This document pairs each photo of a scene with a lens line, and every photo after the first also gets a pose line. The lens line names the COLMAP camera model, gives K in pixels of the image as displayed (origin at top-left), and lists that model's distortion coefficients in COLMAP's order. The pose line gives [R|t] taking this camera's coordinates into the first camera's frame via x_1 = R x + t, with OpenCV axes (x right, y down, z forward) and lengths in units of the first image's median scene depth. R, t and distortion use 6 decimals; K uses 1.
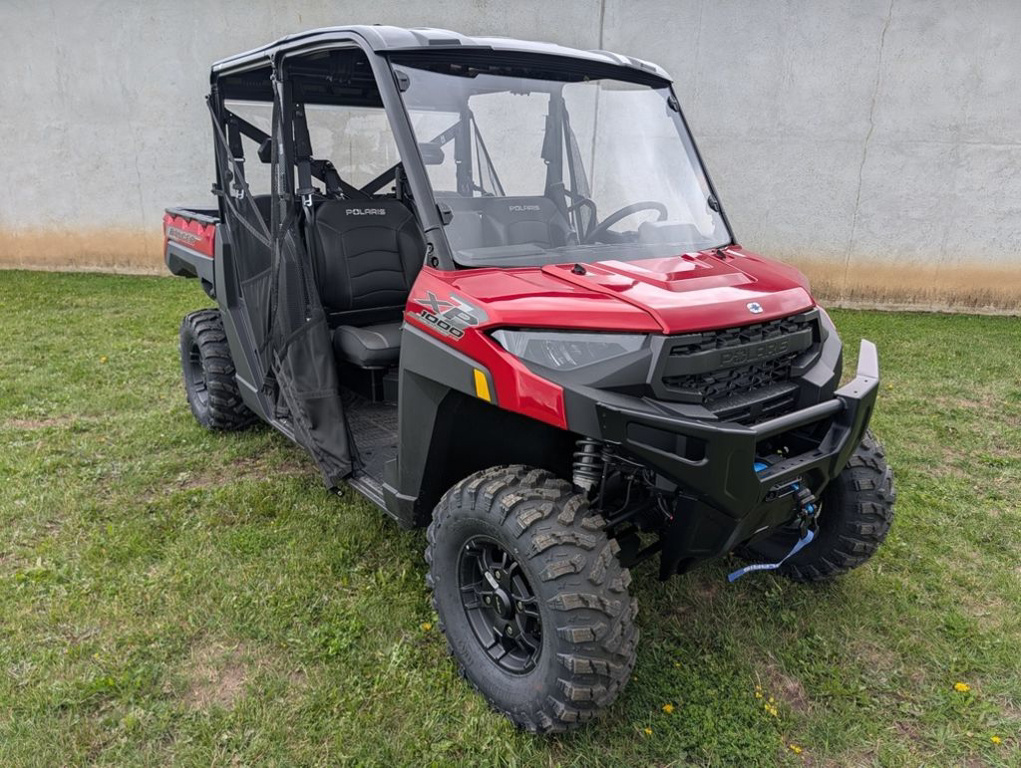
lens RADIAL K [[716.7, 0, 510.5], [0, 716.7, 384.0], [0, 0, 1]] dist [0.017626, 0.000021]
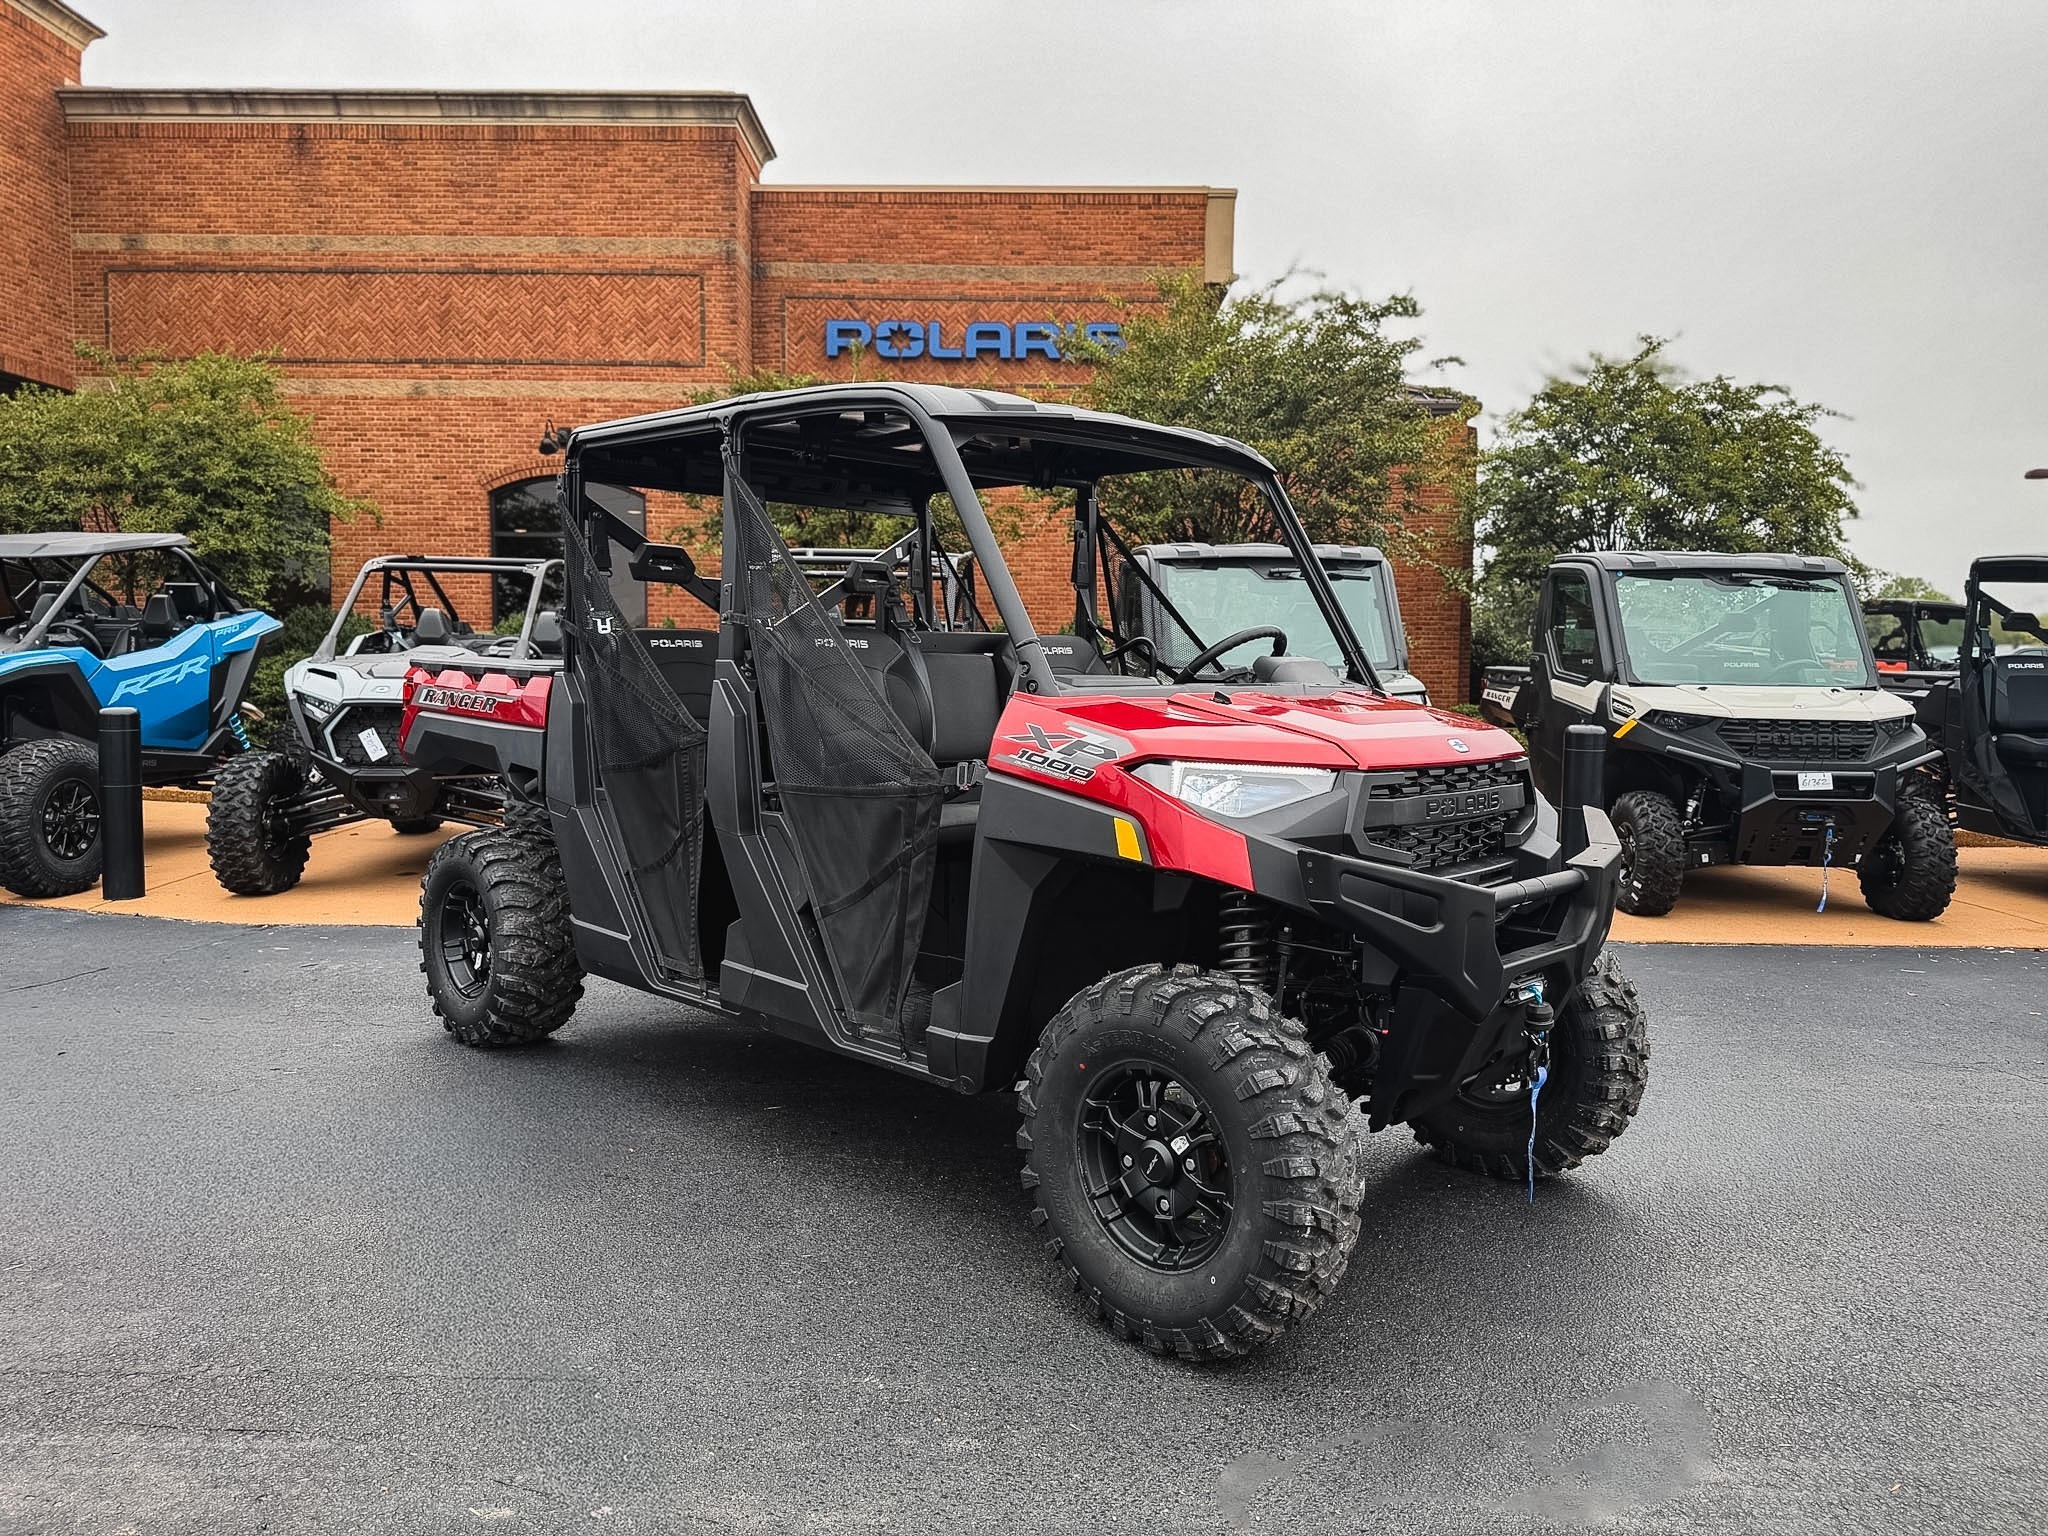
lens RADIAL K [[1386.0, 0, 1024.0], [0, 1386.0, 768.0], [0, 0, 1]] dist [0.033897, 0.000598]
pose [[0.989541, -0.005565, 0.144141, -0.327643], [0.034755, 0.979016, -0.200799, 0.198536], [-0.139999, 0.203709, 0.968970, -0.345037]]
